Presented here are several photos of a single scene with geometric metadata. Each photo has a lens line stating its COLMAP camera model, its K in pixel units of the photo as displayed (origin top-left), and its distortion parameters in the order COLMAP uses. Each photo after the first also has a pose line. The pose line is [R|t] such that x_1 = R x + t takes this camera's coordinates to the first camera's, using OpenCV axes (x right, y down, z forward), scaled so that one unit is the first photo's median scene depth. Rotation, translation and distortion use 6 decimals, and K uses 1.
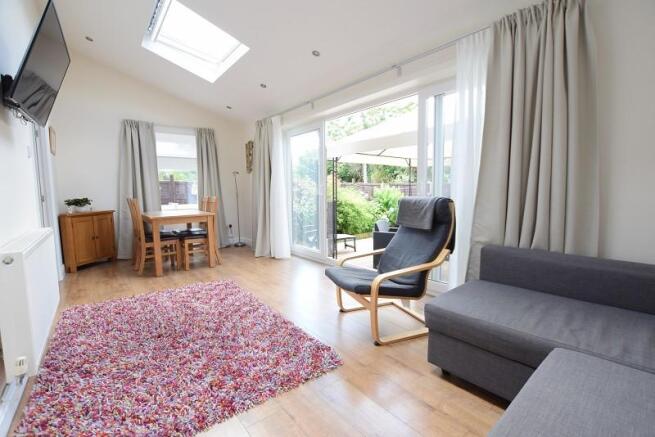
lens RADIAL K [[291.5, 0, 327.5], [0, 291.5, 218.5], [0, 0, 1]] dist [-0.018790, -0.000064]
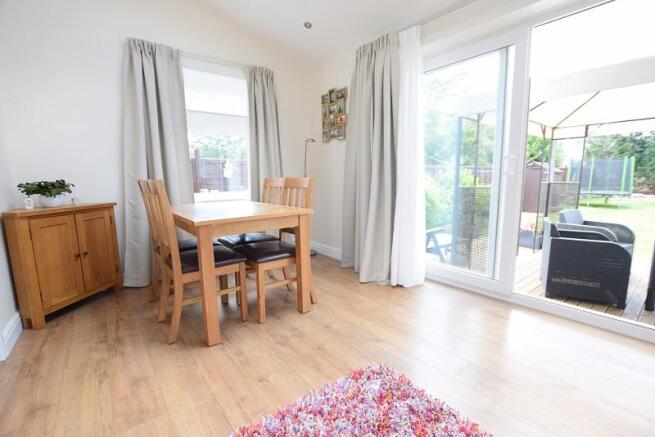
lens RADIAL K [[287.1, 0, 327.5], [0, 287.1, 218.5], [0, 0, 1]] dist [-0.019071, 0.000217]
pose [[0.999989, 0.000163, -0.004656, -0.328366], [0.000038, 0.999064, 0.043262, -0.021798], [0.004659, -0.043262, 0.999053, 0.453765]]
